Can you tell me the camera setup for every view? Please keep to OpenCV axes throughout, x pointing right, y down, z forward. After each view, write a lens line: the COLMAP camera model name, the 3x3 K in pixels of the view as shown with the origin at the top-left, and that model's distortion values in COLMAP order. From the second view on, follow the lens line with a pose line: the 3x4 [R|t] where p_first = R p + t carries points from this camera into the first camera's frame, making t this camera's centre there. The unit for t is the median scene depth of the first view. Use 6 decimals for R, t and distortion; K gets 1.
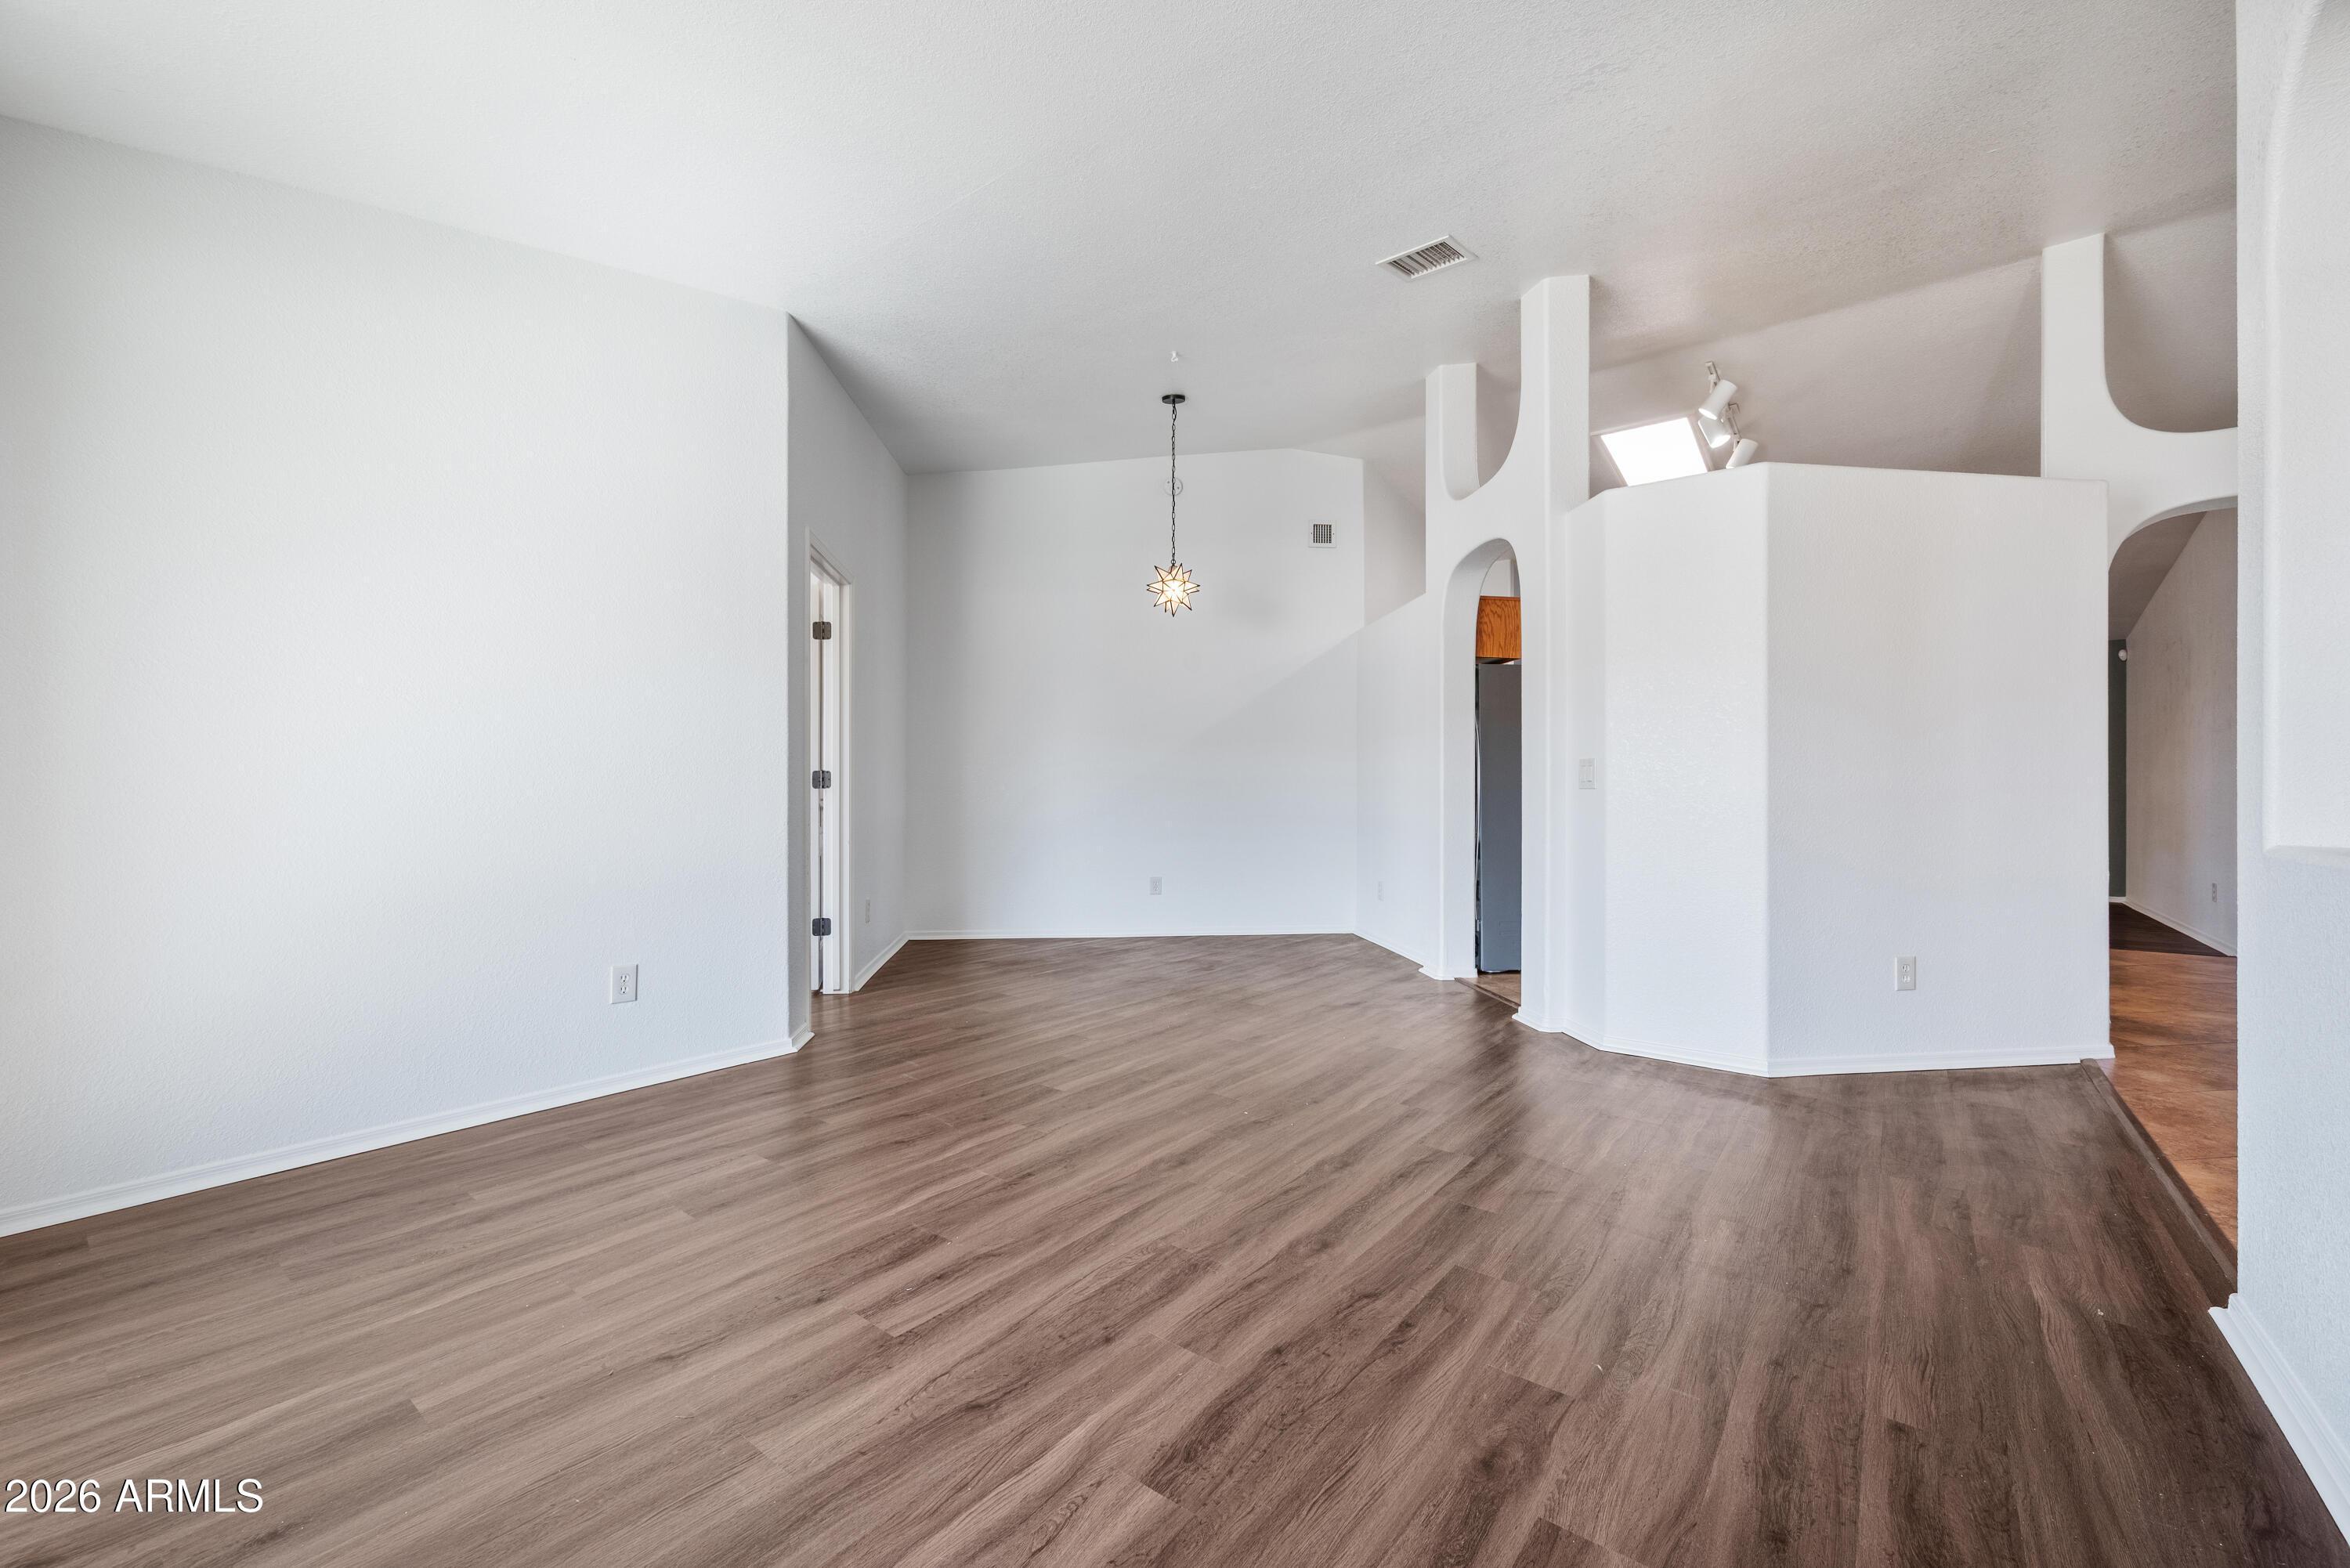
lens RADIAL K [[958.7, 0, 1176.9], [0, 958.7, 792.9], [0, 0, 1]] dist [-0.001323, 0.000086]
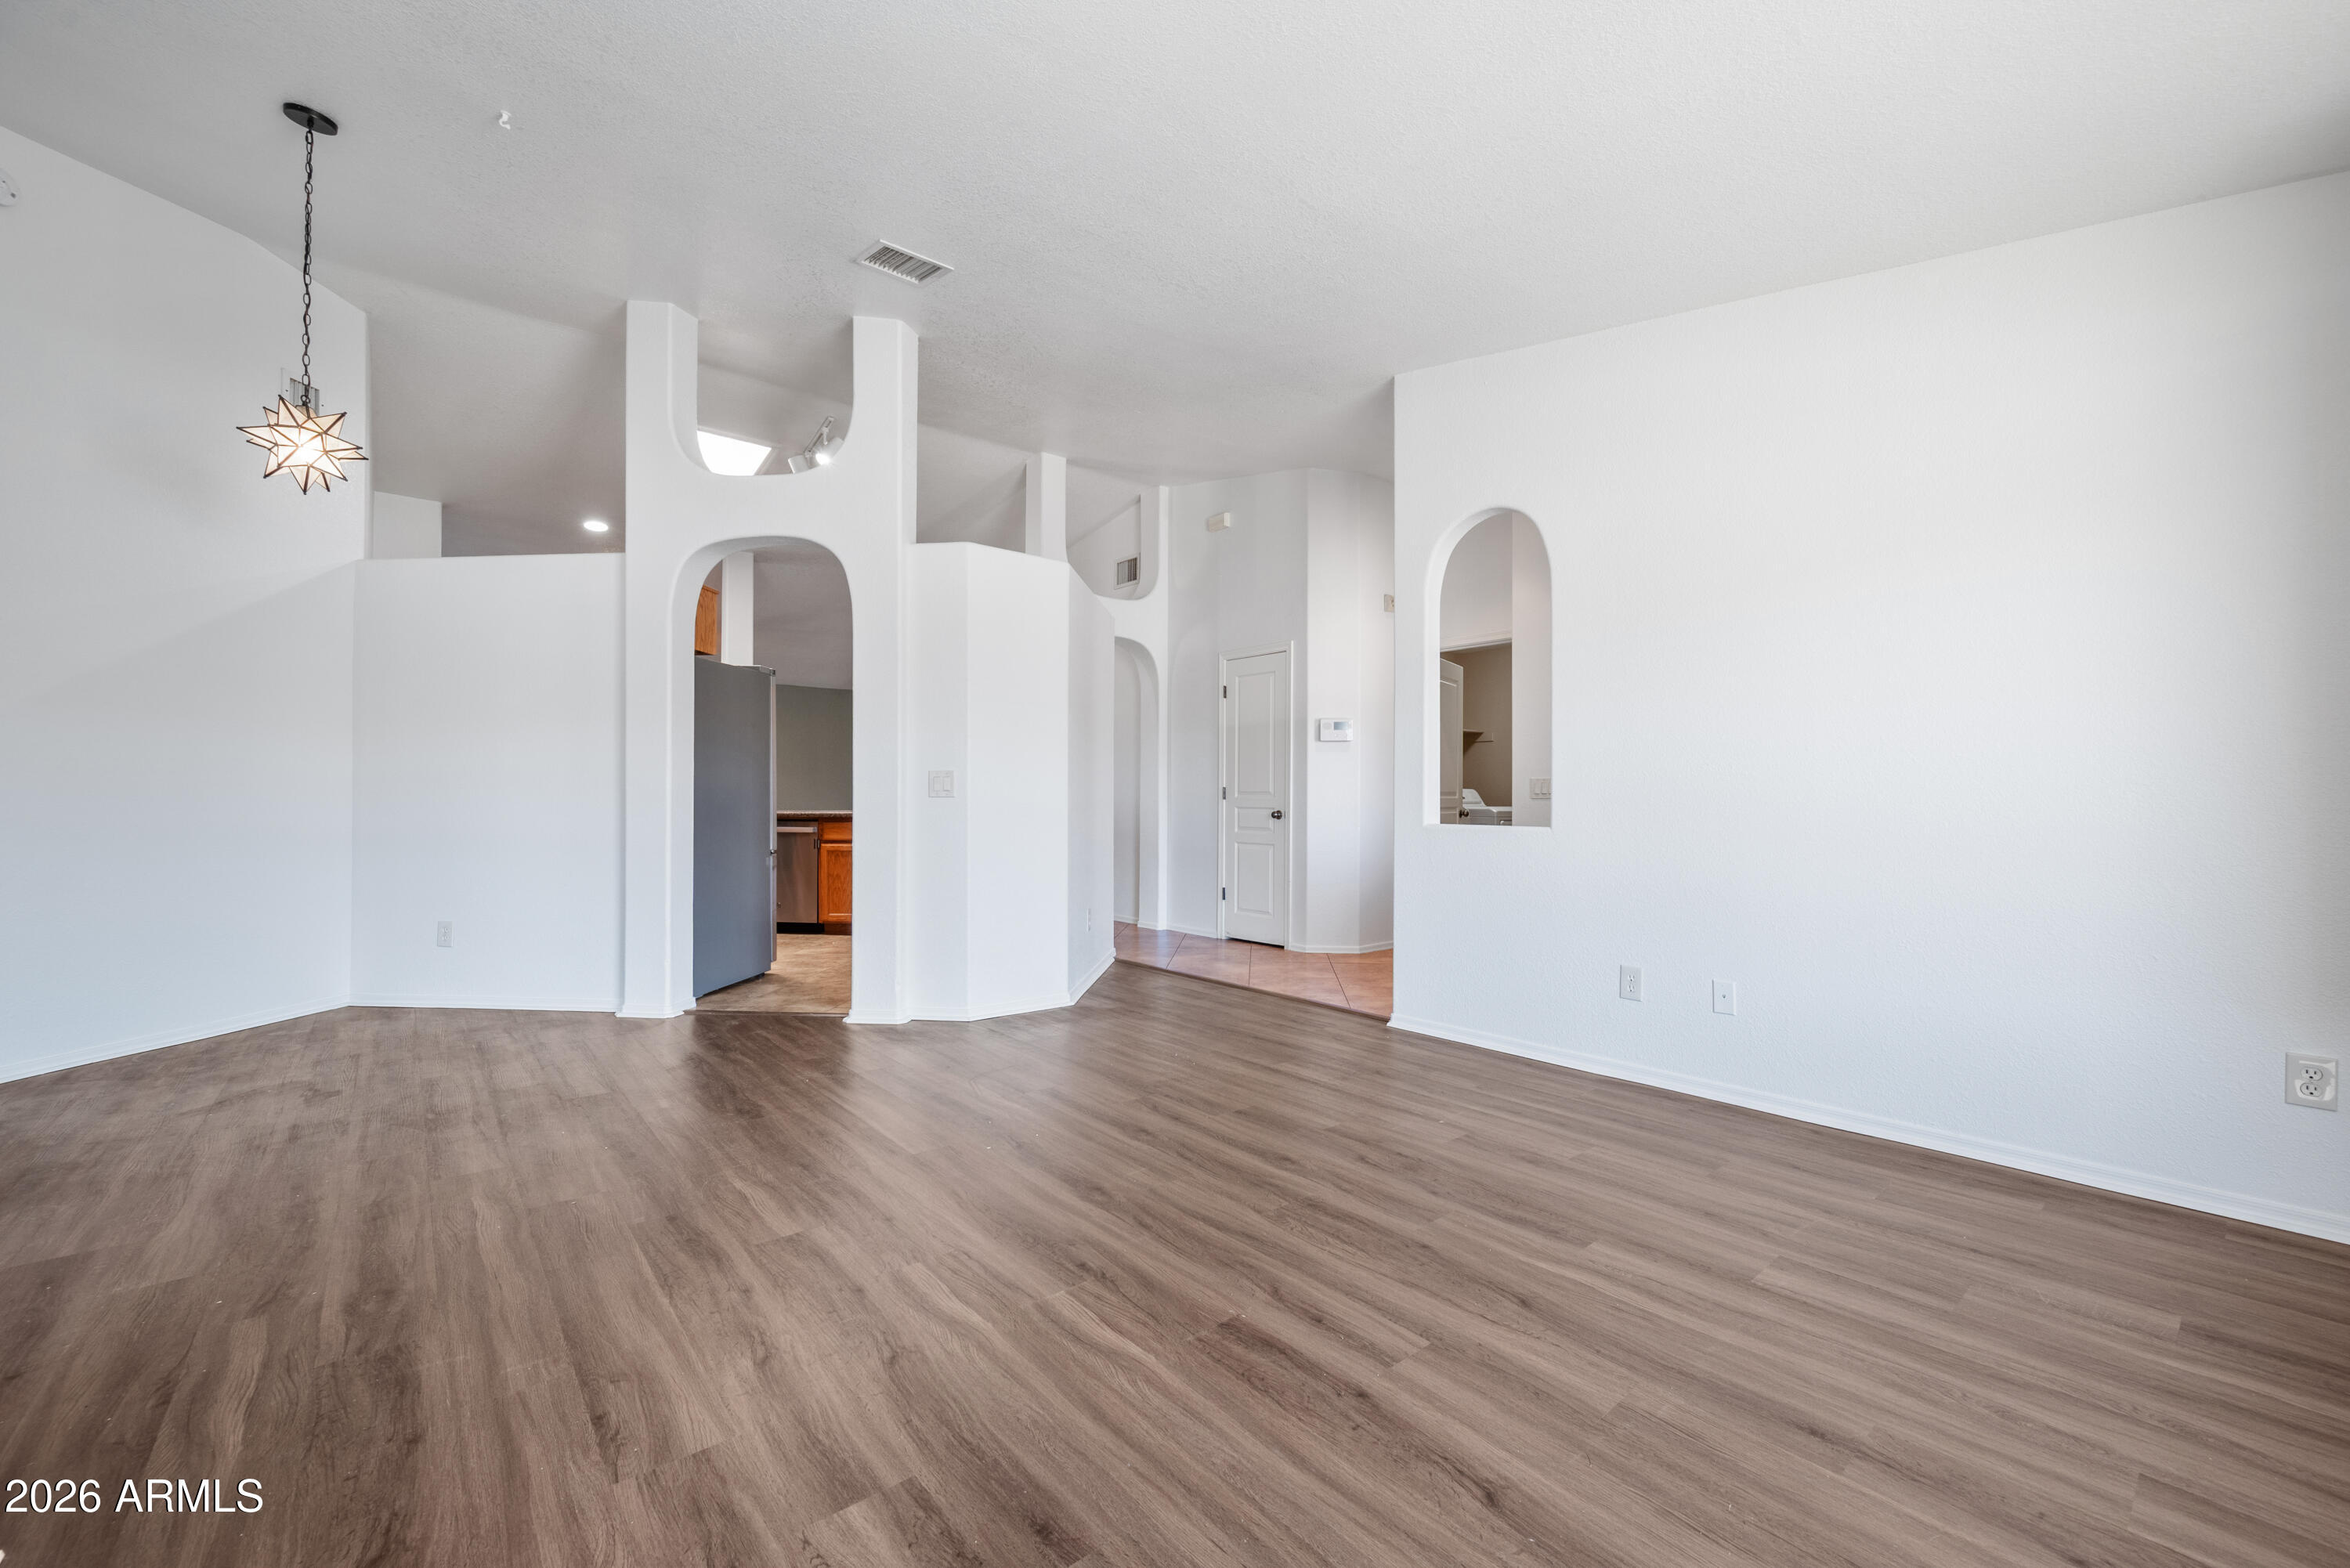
lens RADIAL K [[958.7, 0, 1176.9], [0, 958.7, 792.9], [0, 0, 1]] dist [-0.001323, 0.000086]
pose [[0.184083, 0.009054, 0.982869, -1.065286], [-0.006680, 0.999946, -0.007960, -0.006543], [-0.982888, -0.005100, 0.184134, 0.851442]]
